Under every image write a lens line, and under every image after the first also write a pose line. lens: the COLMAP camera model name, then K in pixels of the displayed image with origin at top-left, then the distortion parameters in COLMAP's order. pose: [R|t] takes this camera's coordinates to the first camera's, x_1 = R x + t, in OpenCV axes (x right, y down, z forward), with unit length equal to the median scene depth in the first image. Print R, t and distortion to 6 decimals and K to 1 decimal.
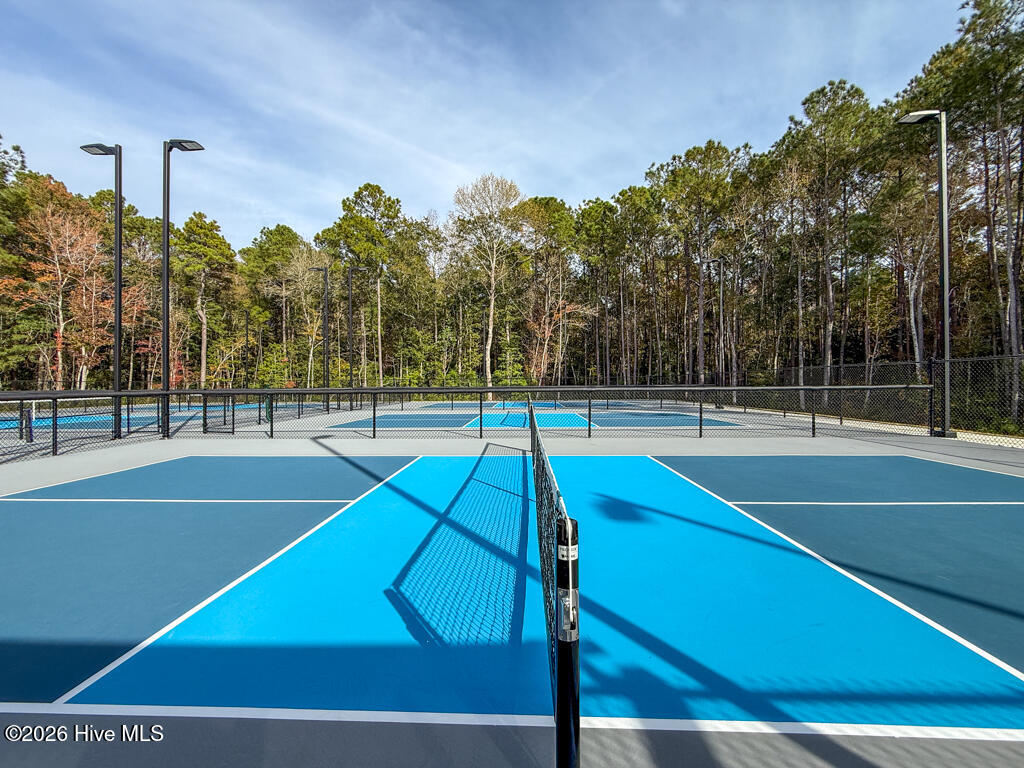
lens RADIAL K [[406.6, 0, 512.8], [0, 406.6, 383.6], [0, 0, 1]] dist [-0.000979, 0.000898]
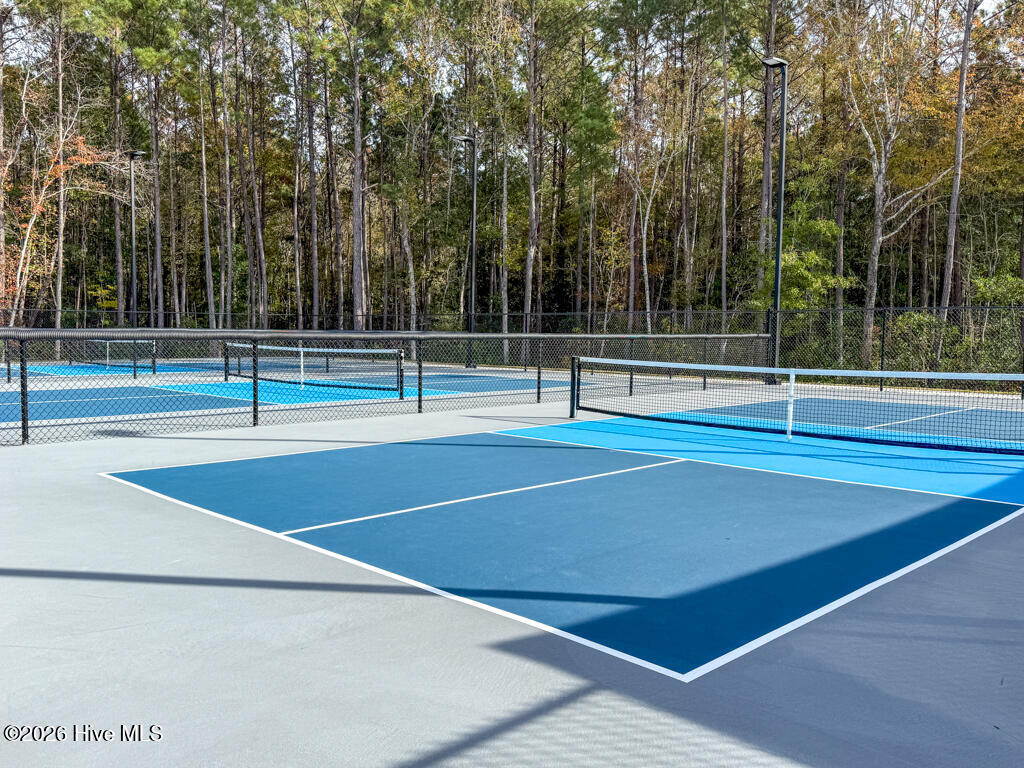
lens RADIAL K [[839.6, 0, 515.8], [0, 839.6, 388.0], [0, 0, 1]] dist [0.082497, -0.106803]
pose [[0.680986, -0.035572, 0.731432, -0.292539], [-0.021481, 0.997419, 0.068507, -0.000250], [-0.731981, -0.062364, 0.678465, -0.016784]]
